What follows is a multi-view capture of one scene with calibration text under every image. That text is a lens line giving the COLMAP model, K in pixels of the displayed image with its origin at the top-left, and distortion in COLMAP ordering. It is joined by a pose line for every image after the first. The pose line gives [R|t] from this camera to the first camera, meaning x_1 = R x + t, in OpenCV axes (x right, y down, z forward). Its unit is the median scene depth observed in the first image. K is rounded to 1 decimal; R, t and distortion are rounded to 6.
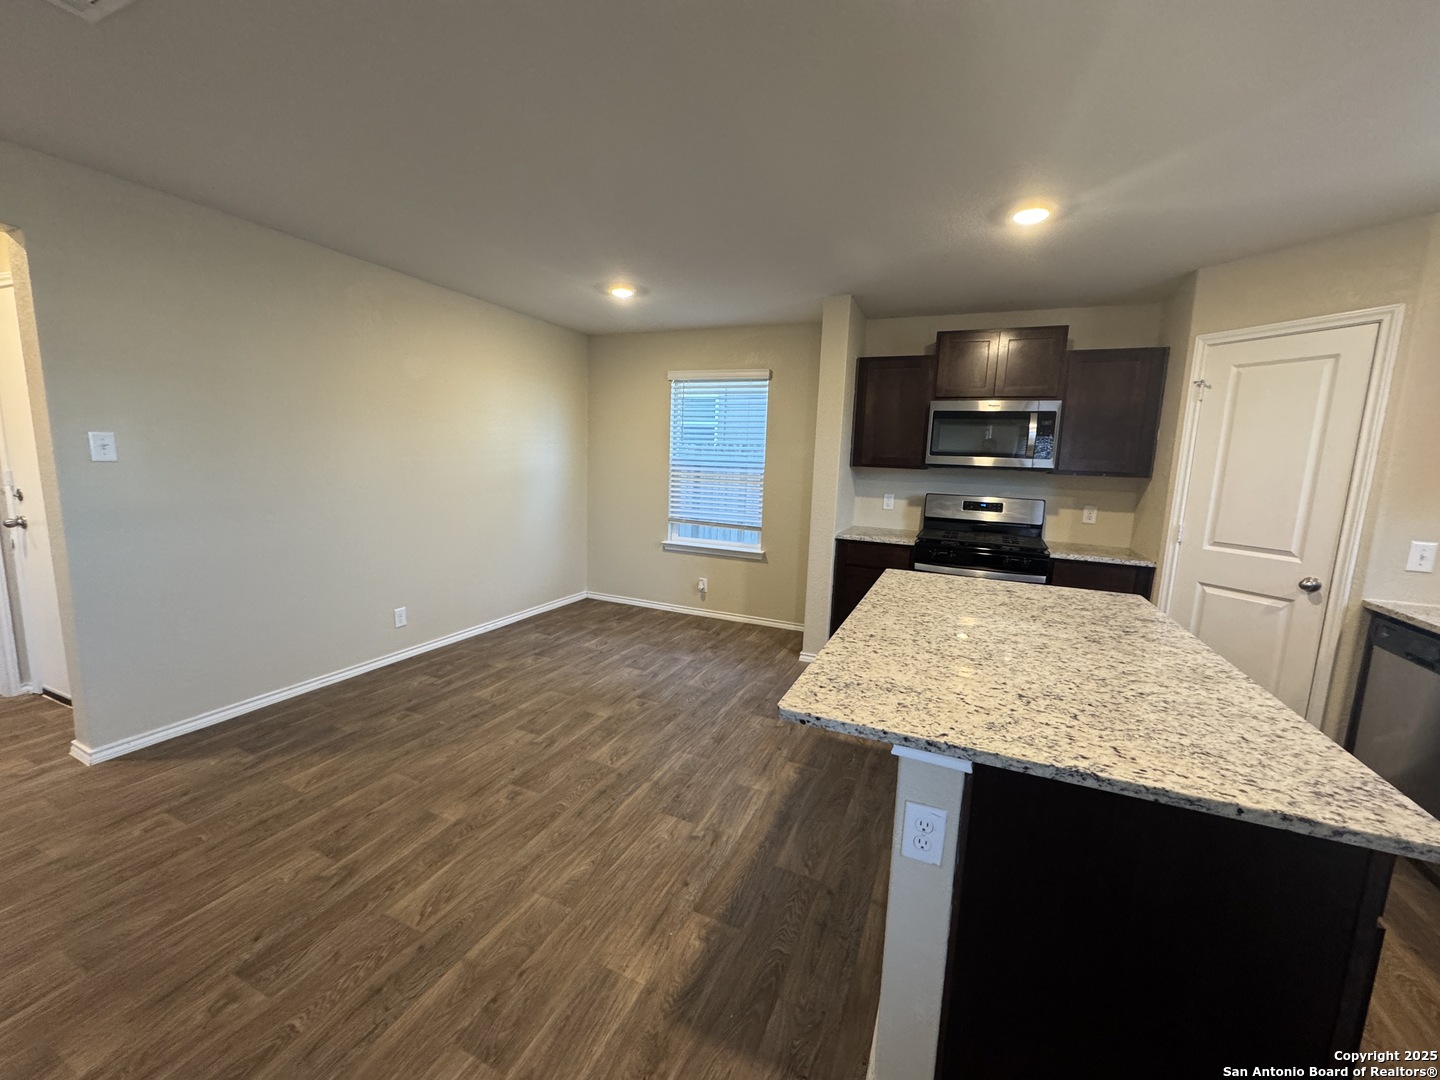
lens RADIAL K [[571.8, 0, 714.8], [0, 571.8, 542.6], [0, 0, 1]] dist [-0.002481, 0.000627]
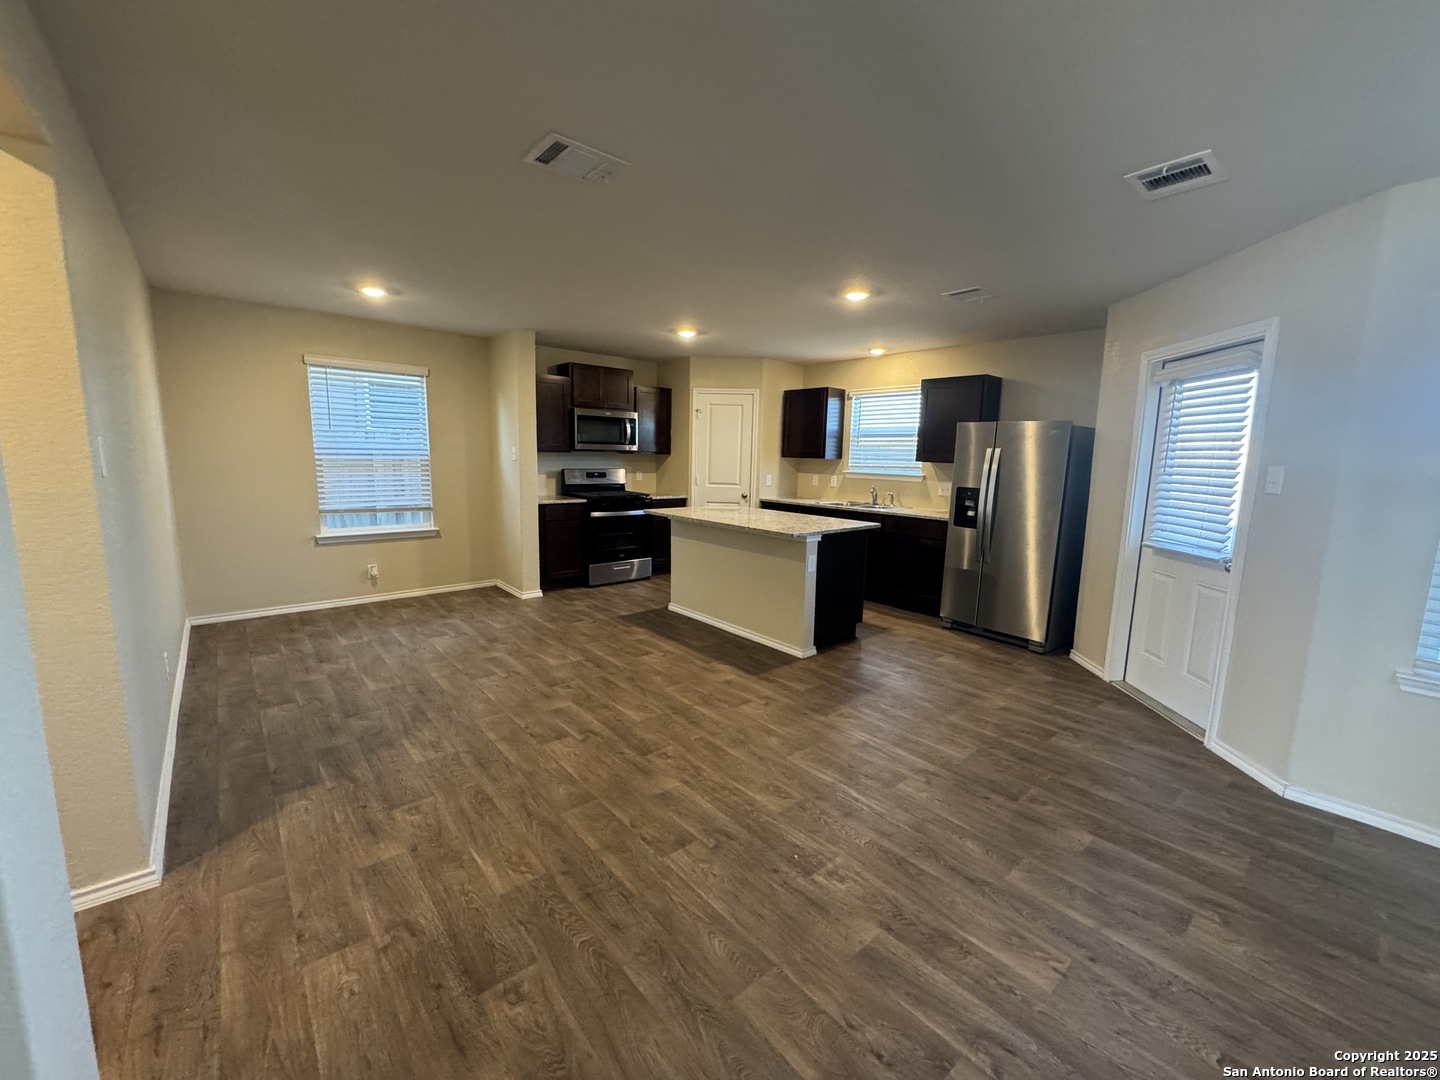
lens RADIAL K [[571.8, 0, 723.1], [0, 571.8, 544.2], [0, 0, 1]] dist [-0.002481, 0.000627]
pose [[0.422857, -0.168343, 0.890423, -0.936577], [0.126639, 0.983929, 0.125881, -0.031944], [-0.897304, 0.059532, 0.437380, -0.009739]]
